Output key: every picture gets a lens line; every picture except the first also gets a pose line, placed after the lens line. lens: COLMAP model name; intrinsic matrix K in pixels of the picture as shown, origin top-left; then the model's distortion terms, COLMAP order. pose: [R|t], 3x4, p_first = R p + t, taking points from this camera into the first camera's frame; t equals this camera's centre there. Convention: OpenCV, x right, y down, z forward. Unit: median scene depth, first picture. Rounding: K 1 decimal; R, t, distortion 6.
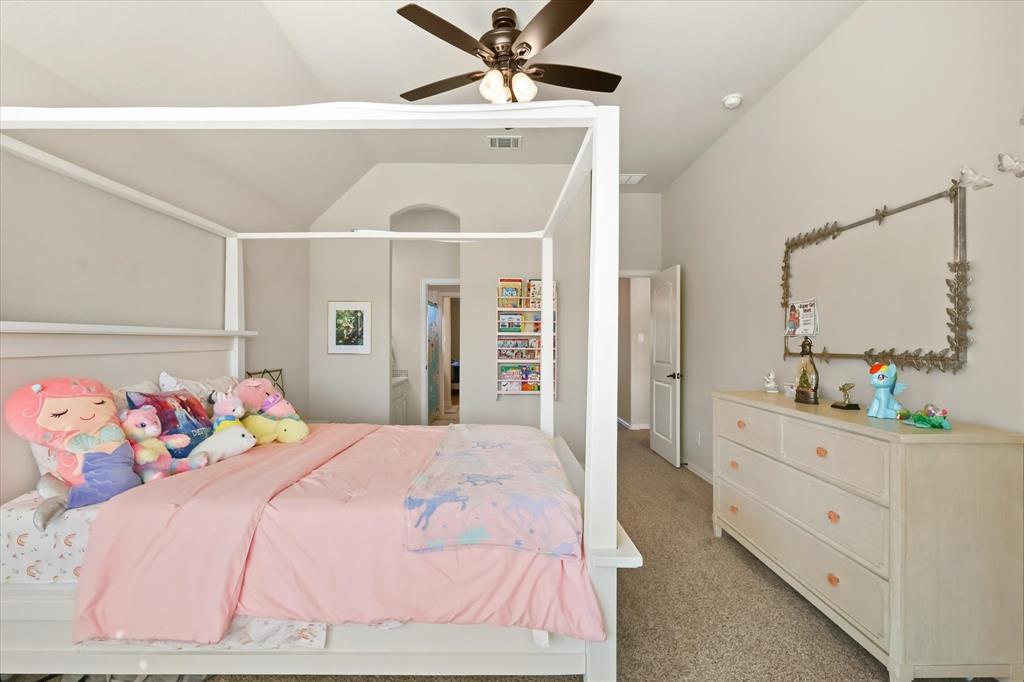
lens RADIAL K [[452.7, 0, 507.0], [0, 452.7, 342.6], [0, 0, 1]] dist [-0.001954, -0.000135]
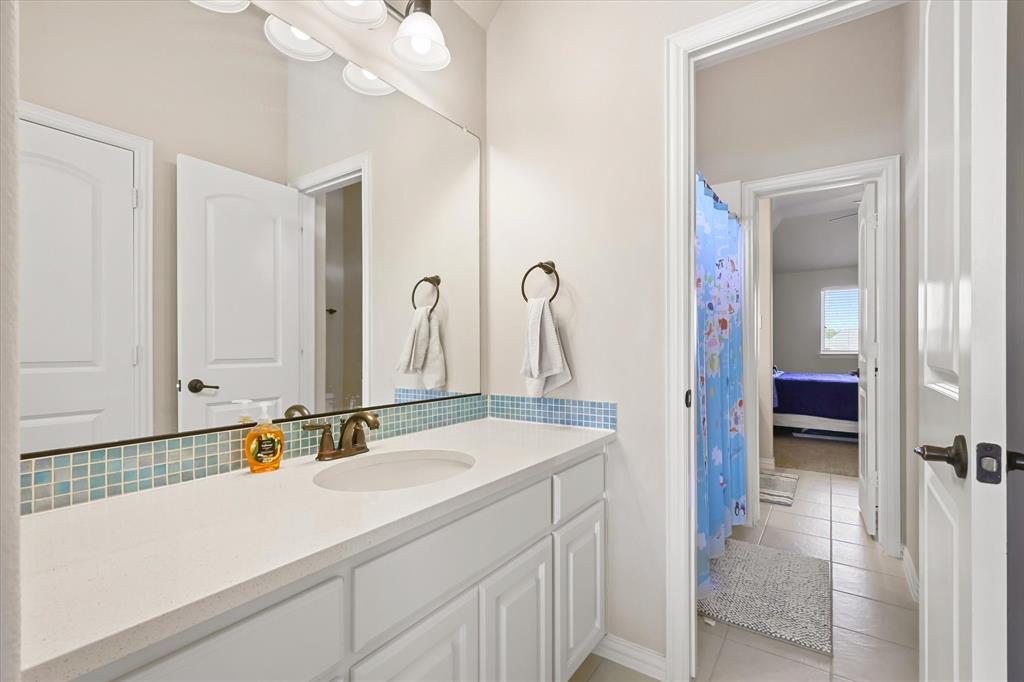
lens RADIAL K [[452.7, 0, 507.0], [0, 452.7, 342.6], [0, 0, 1]] dist [-0.001954, -0.000135]
pose [[0.809983, 0.001330, -0.586452, -0.116382], [-0.001478, 0.999999, 0.000227, 0.026227], [0.586452, 0.000683, 0.809984, 0.748867]]
